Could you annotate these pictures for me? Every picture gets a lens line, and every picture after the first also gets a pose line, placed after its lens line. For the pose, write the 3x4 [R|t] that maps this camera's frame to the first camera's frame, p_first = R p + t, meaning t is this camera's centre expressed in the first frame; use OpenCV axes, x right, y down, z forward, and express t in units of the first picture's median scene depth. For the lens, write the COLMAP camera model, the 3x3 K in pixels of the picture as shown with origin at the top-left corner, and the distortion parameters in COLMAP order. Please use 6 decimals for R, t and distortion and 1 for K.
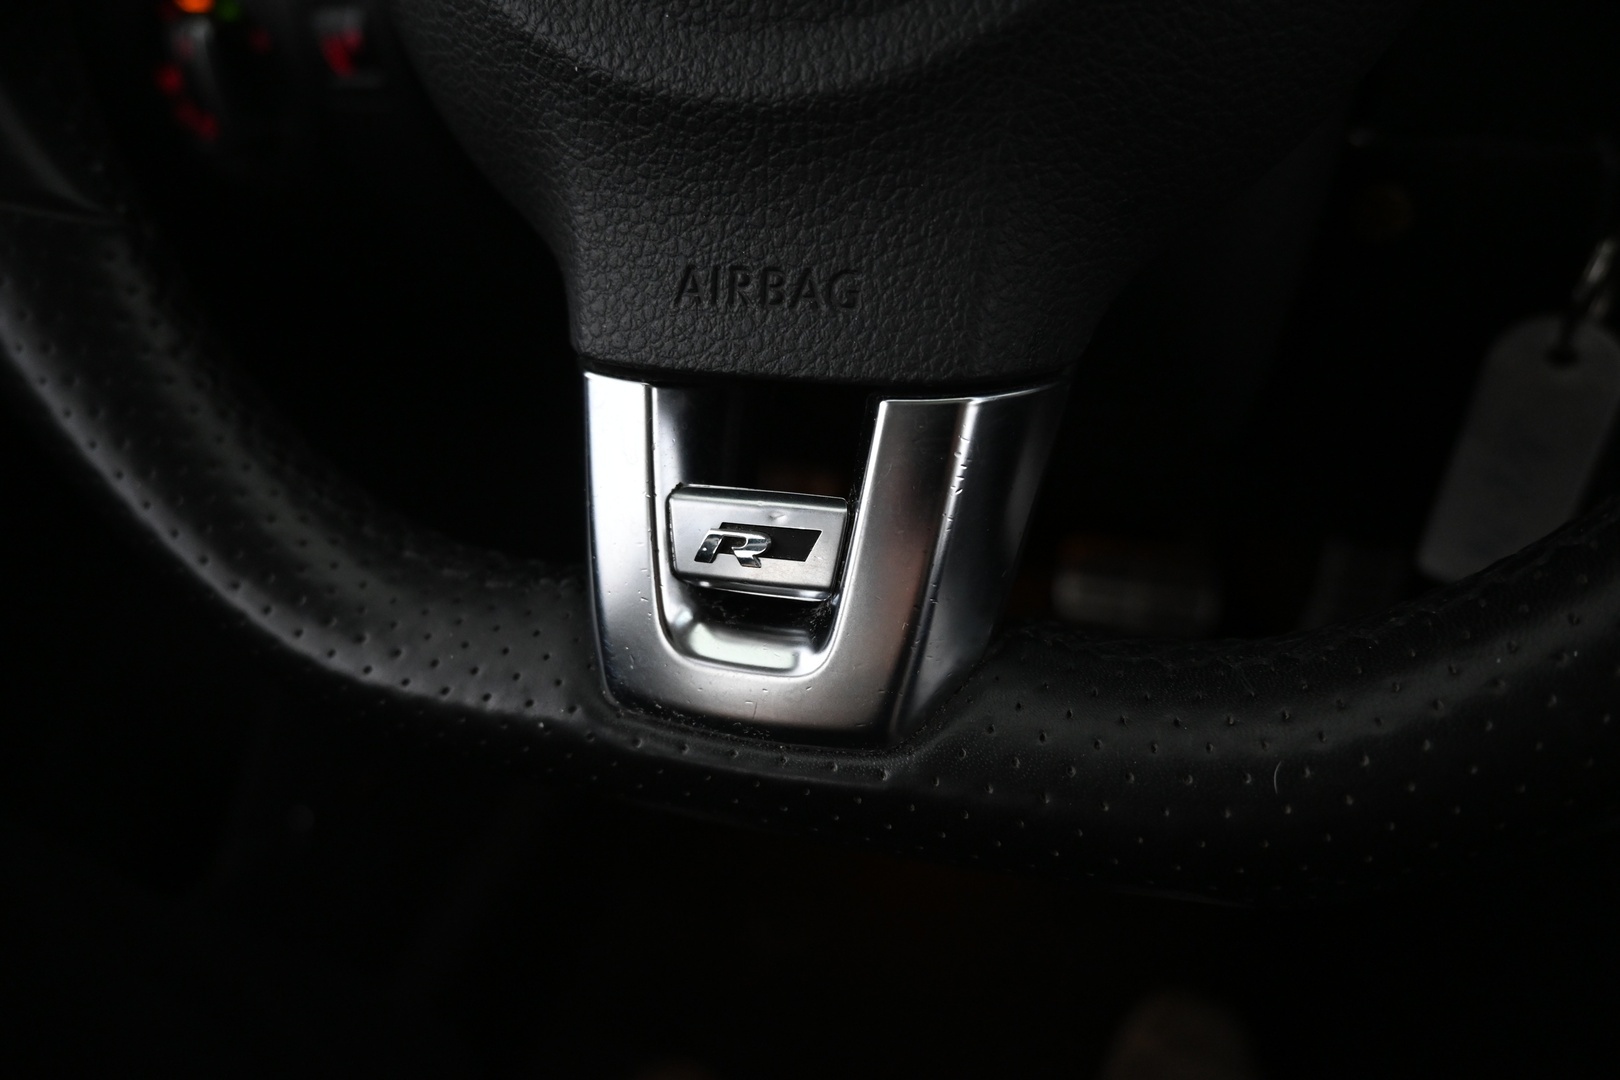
lens RADIAL K [[1103.3, 0, 810.0], [0, 1103.3, 540.0], [0, 0, 1]] dist [-0.000492, -0.001768]
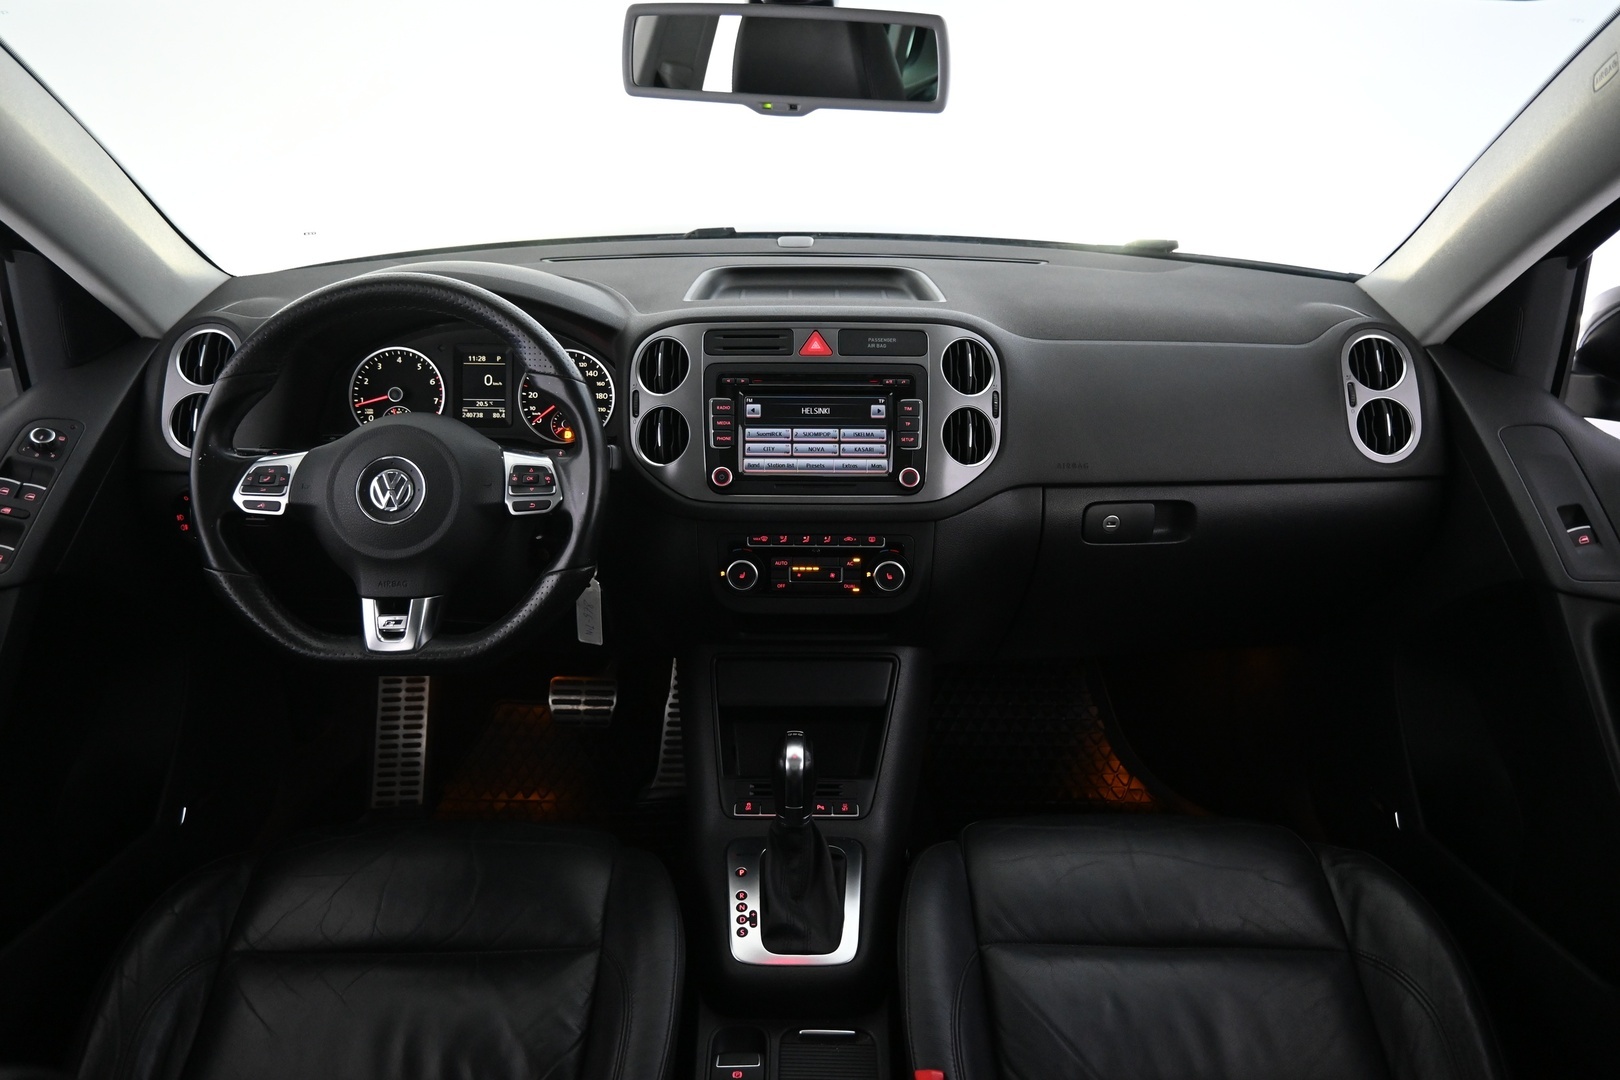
lens RADIAL K [[1132.8, 0, 810.0], [0, 1132.8, 540.0], [0, 0, 1]] dist [0.011939, -0.008830]
pose [[0.948542, -0.042797, 0.313745, 0.208210], [0.106619, 0.976136, -0.189186, 1.062732], [-0.298161, 0.212902, 0.930469, -6.101942]]
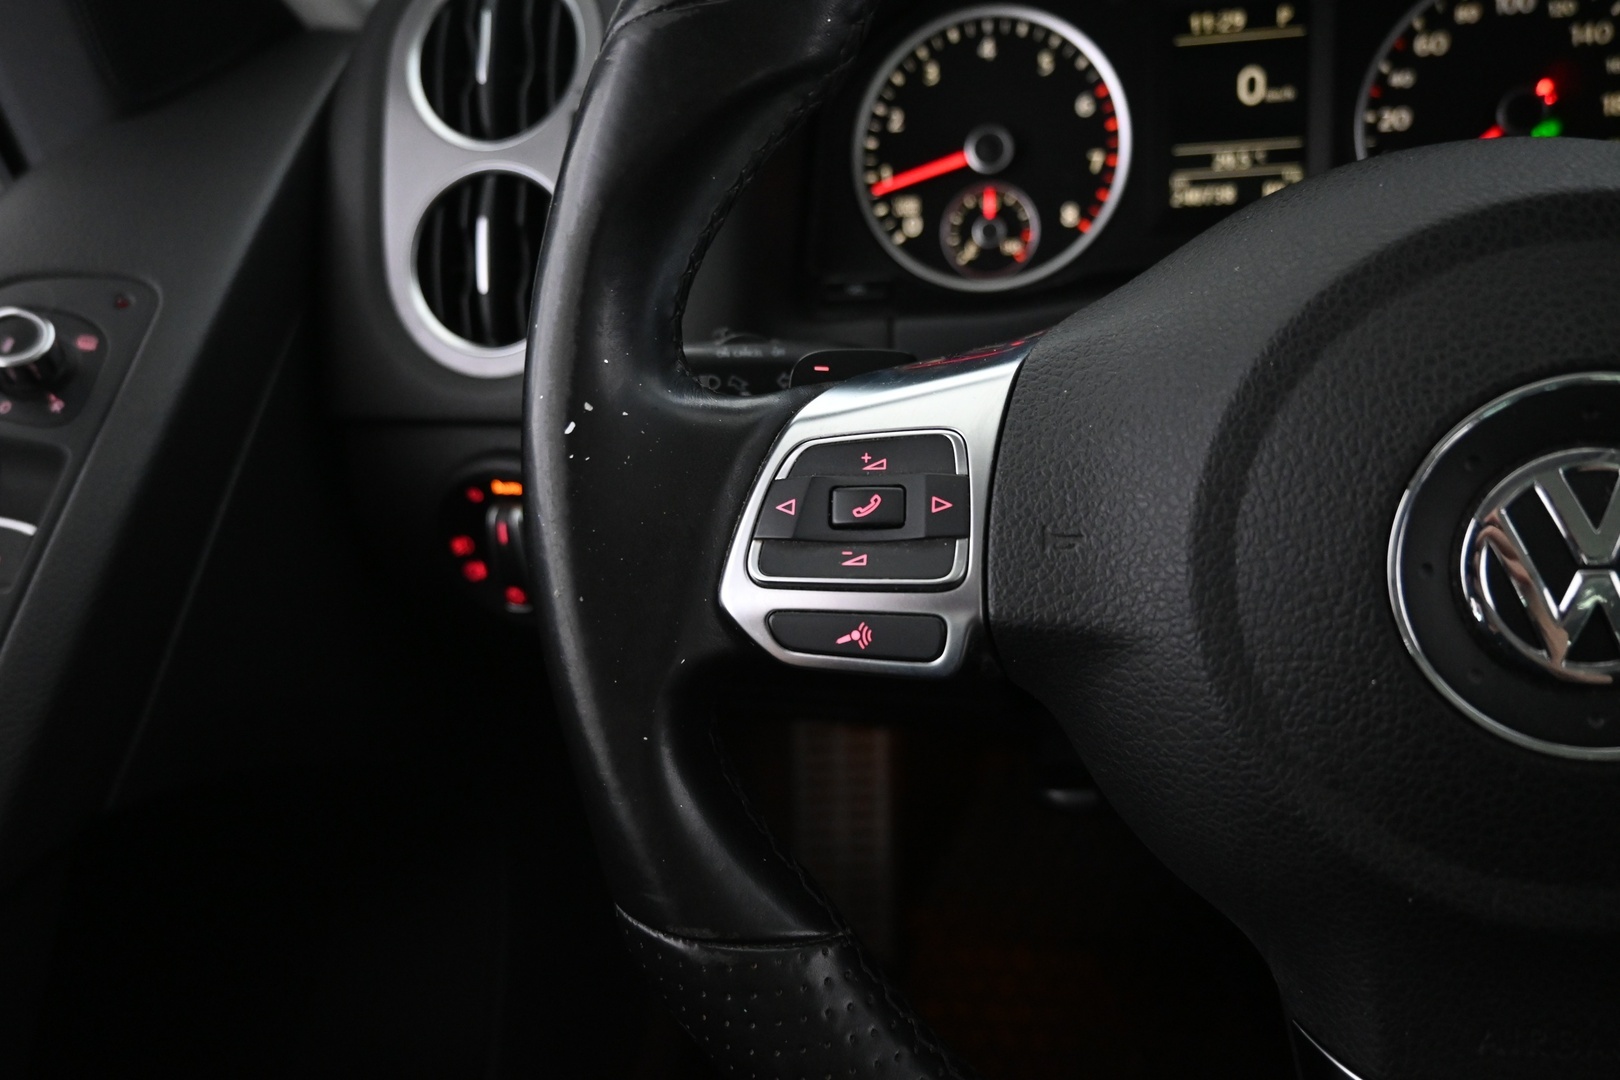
lens RADIAL K [[1132.8, 0, 810.0], [0, 1132.8, 540.0], [0, 0, 1]] dist [0.011939, -0.008830]
pose [[0.985532, -0.109069, 0.129735, -0.996019], [0.117700, 0.991186, -0.060805, -0.816385], [-0.121960, 0.075195, 0.989683, -0.260693]]
